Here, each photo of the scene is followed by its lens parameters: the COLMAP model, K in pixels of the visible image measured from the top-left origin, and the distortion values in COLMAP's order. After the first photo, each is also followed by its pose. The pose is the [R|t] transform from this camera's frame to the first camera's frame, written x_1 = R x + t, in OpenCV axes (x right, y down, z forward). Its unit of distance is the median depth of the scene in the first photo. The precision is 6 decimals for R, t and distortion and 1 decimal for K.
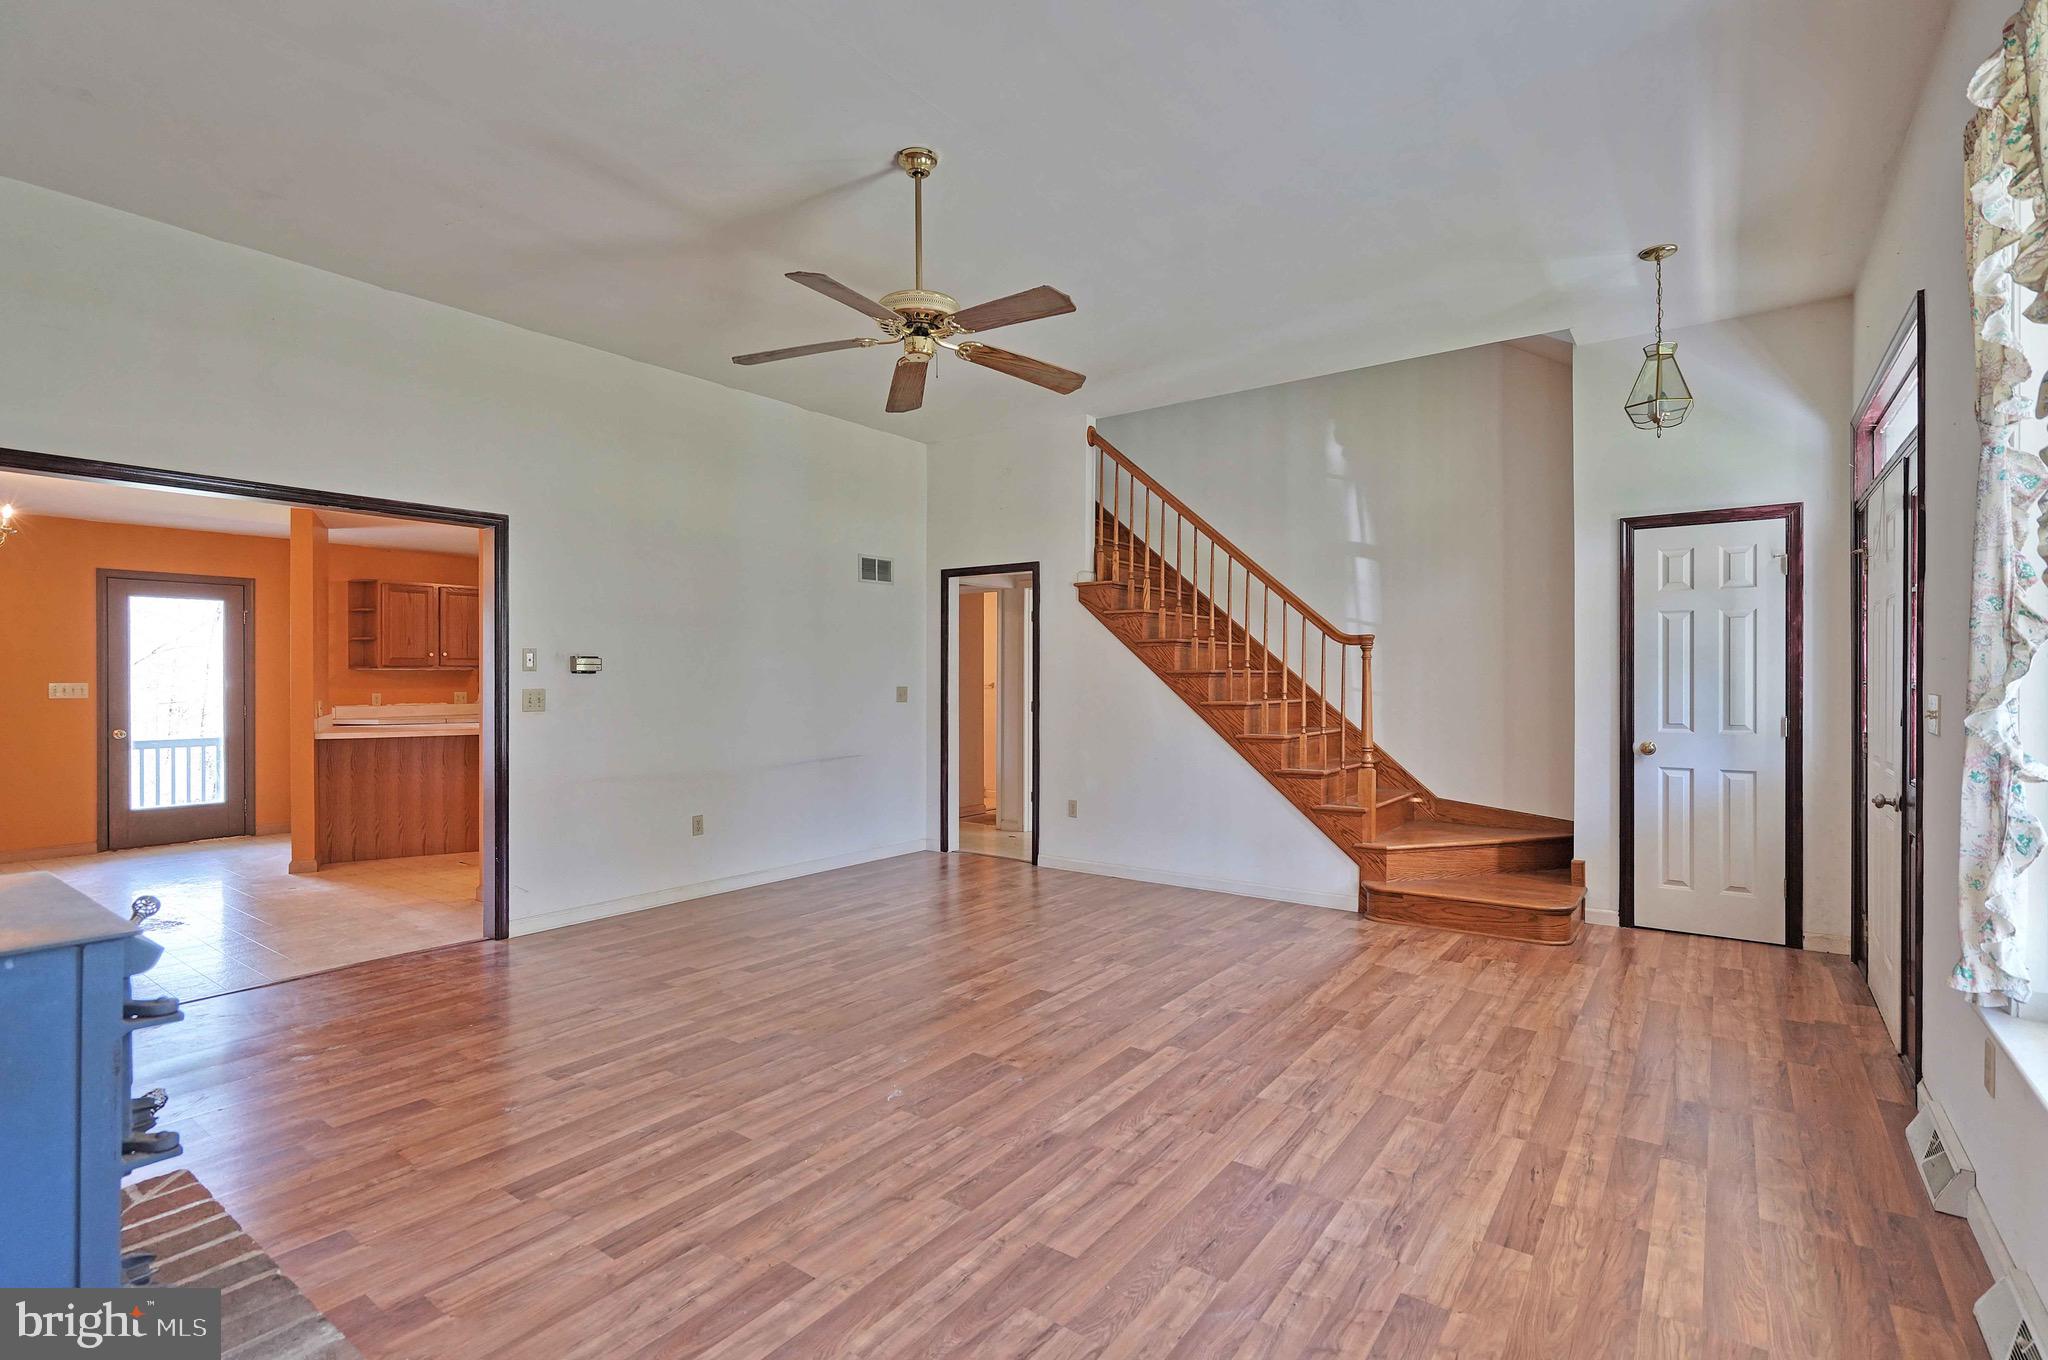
lens RADIAL K [[958.1, 0, 1025.8], [0, 958.1, 671.2], [0, 0, 1]] dist [-0.007587, 0.000809]
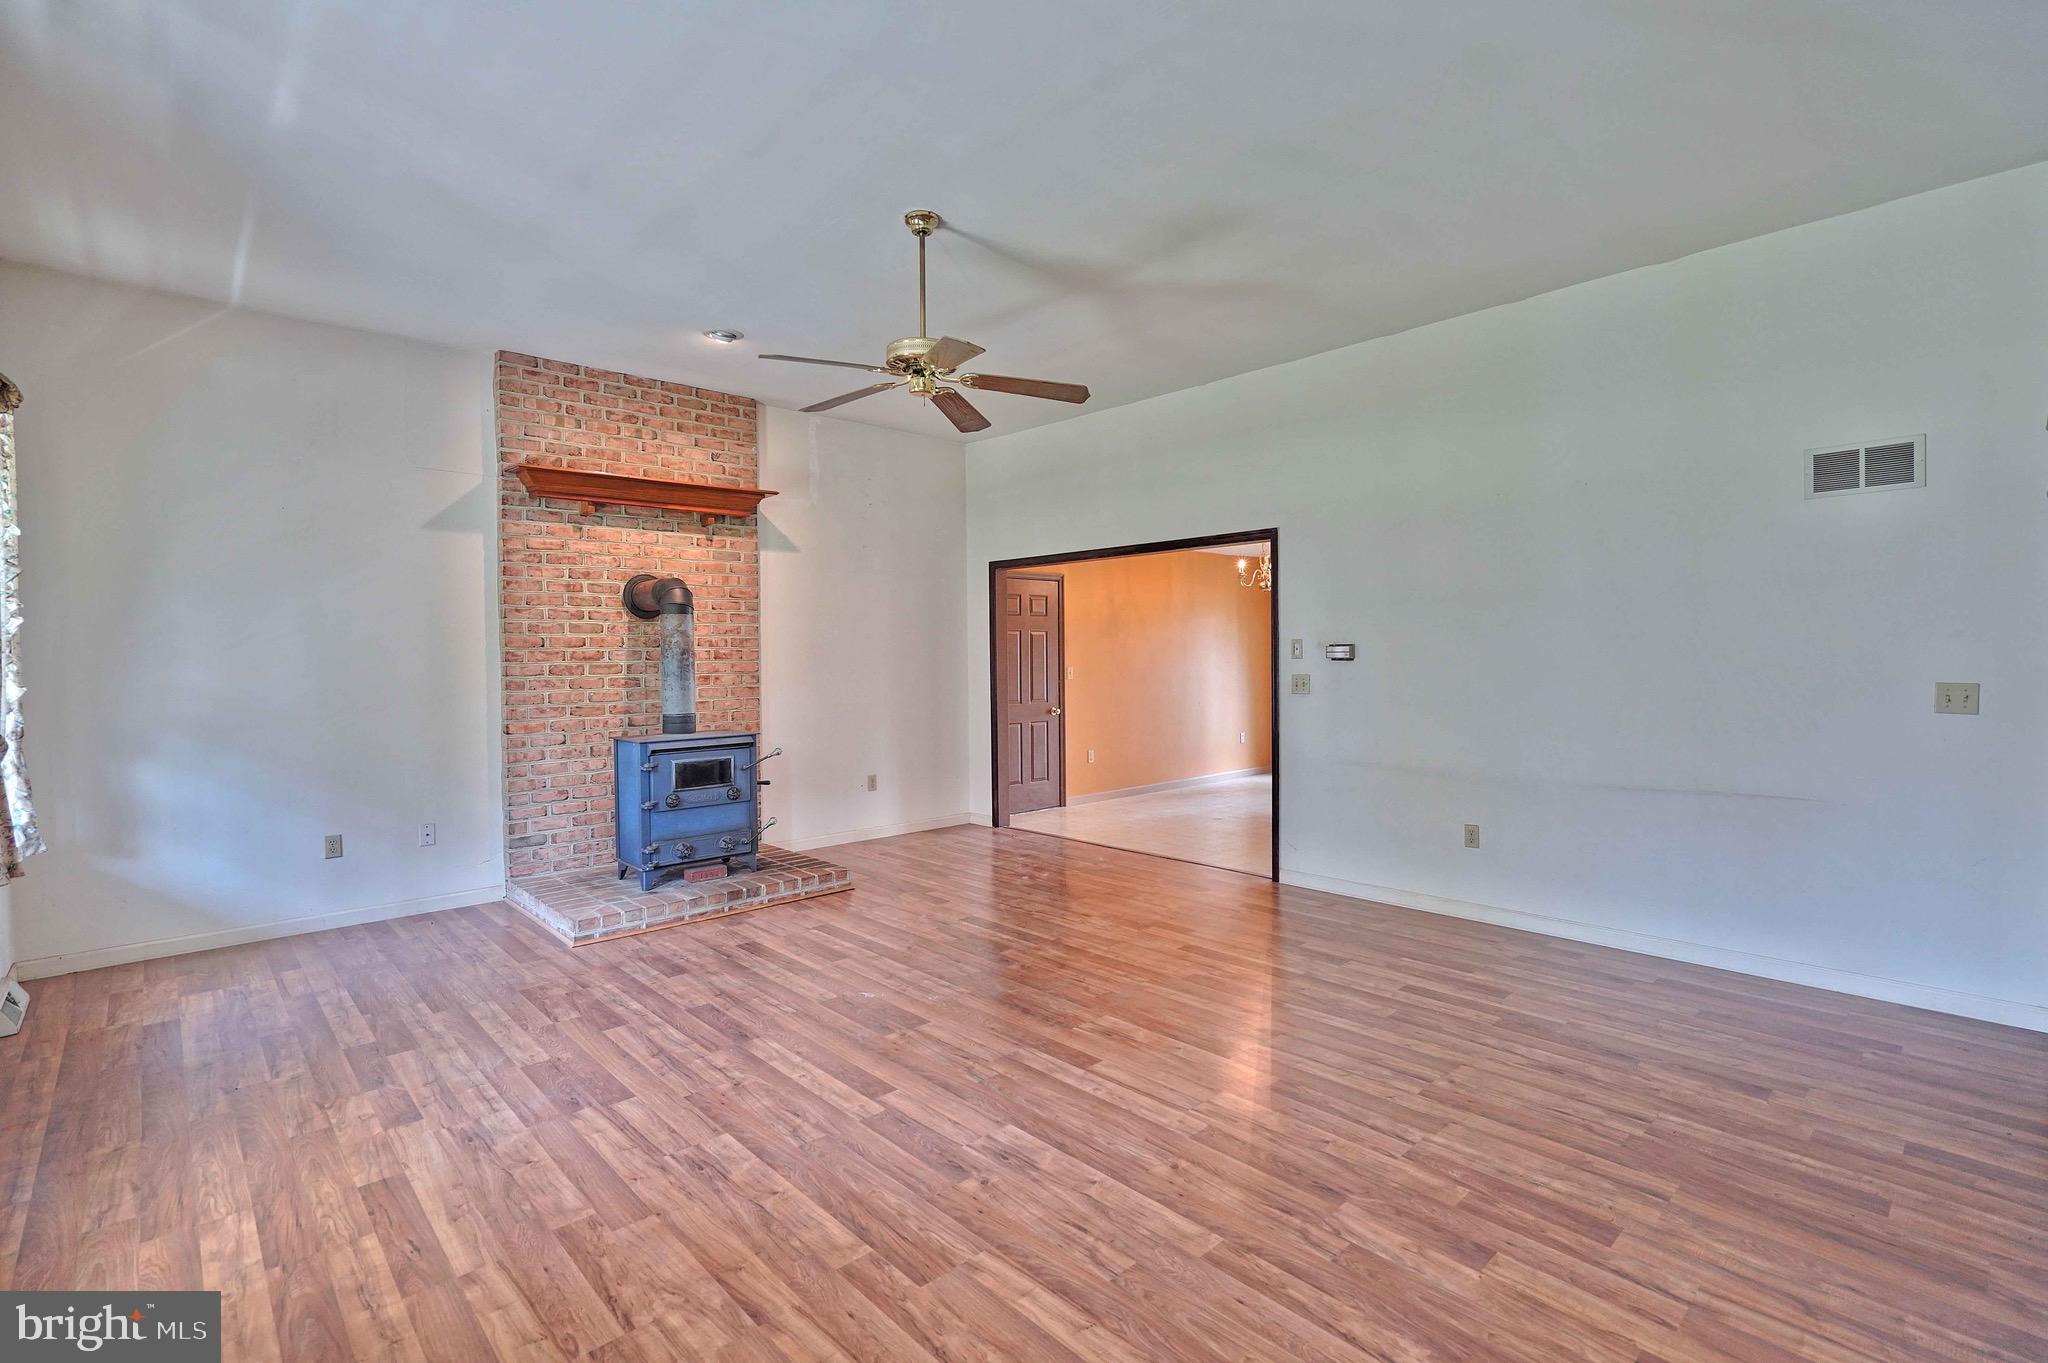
lens RADIAL K [[940.9, 0, 1018.2], [0, 940.9, 663.6], [0, 0, 1]] dist [-0.008088, 0.000635]
pose [[-0.191409, 0.010287, -0.981456, 1.048568], [0.015142, 0.999857, 0.007527, -0.012672], [0.981394, -0.013420, -0.191538, 1.420921]]
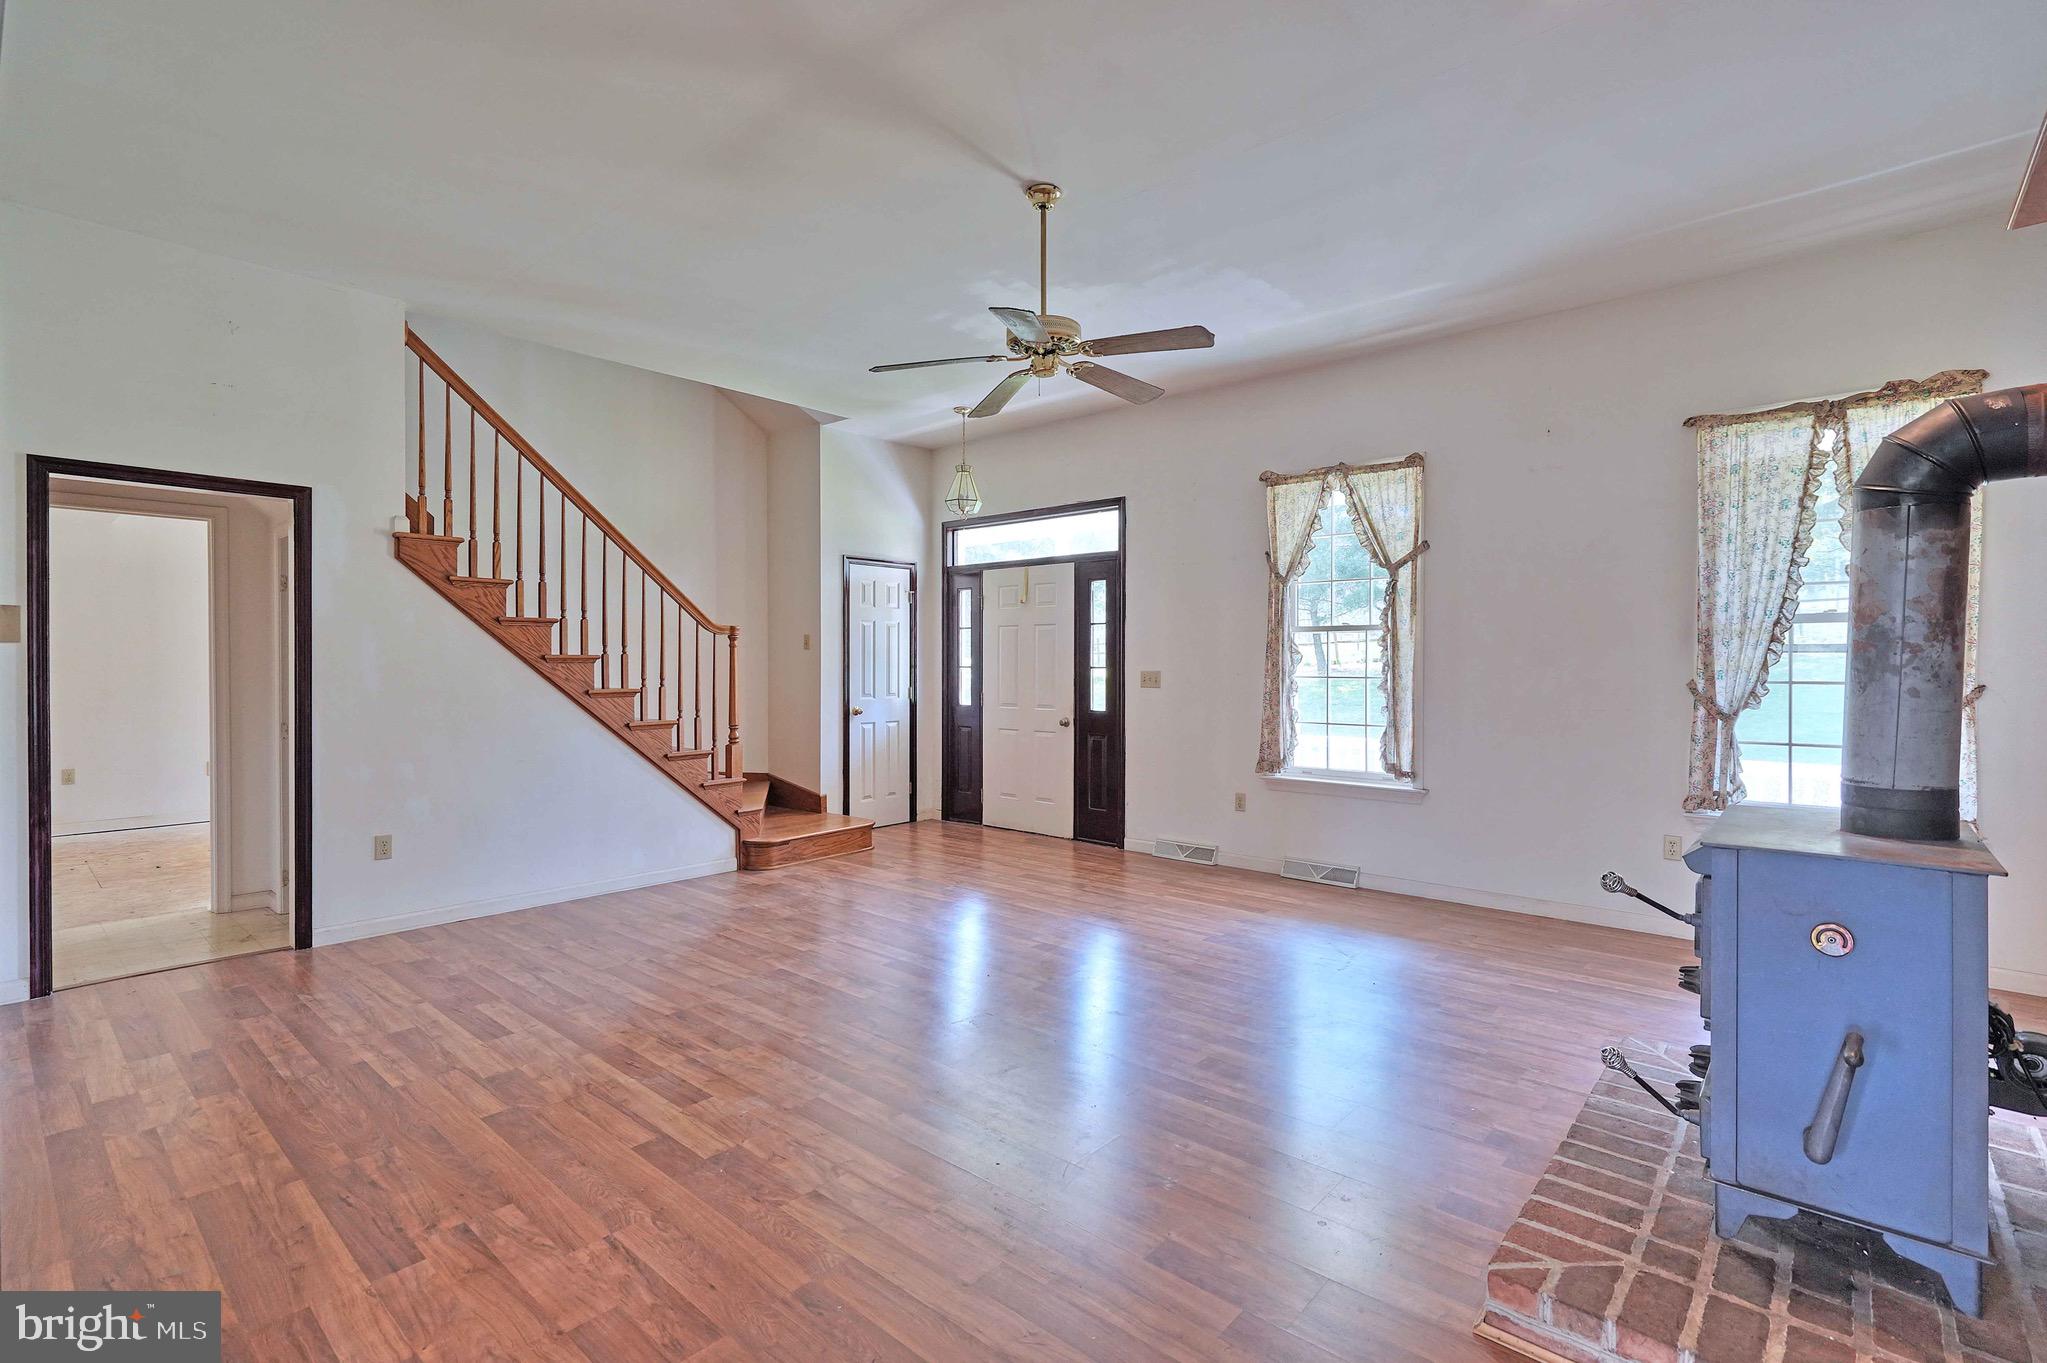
lens RADIAL K [[940.4, 0, 1017.7], [0, 940.4, 663.6], [0, 0, 1]] dist [-0.008088, 0.000635]
pose [[0.093726, 0.000503, 0.995598, -1.285812], [-0.006366, 0.999980, 0.000094, 0.007923], [-0.995578, -0.006346, 0.093728, 0.995232]]
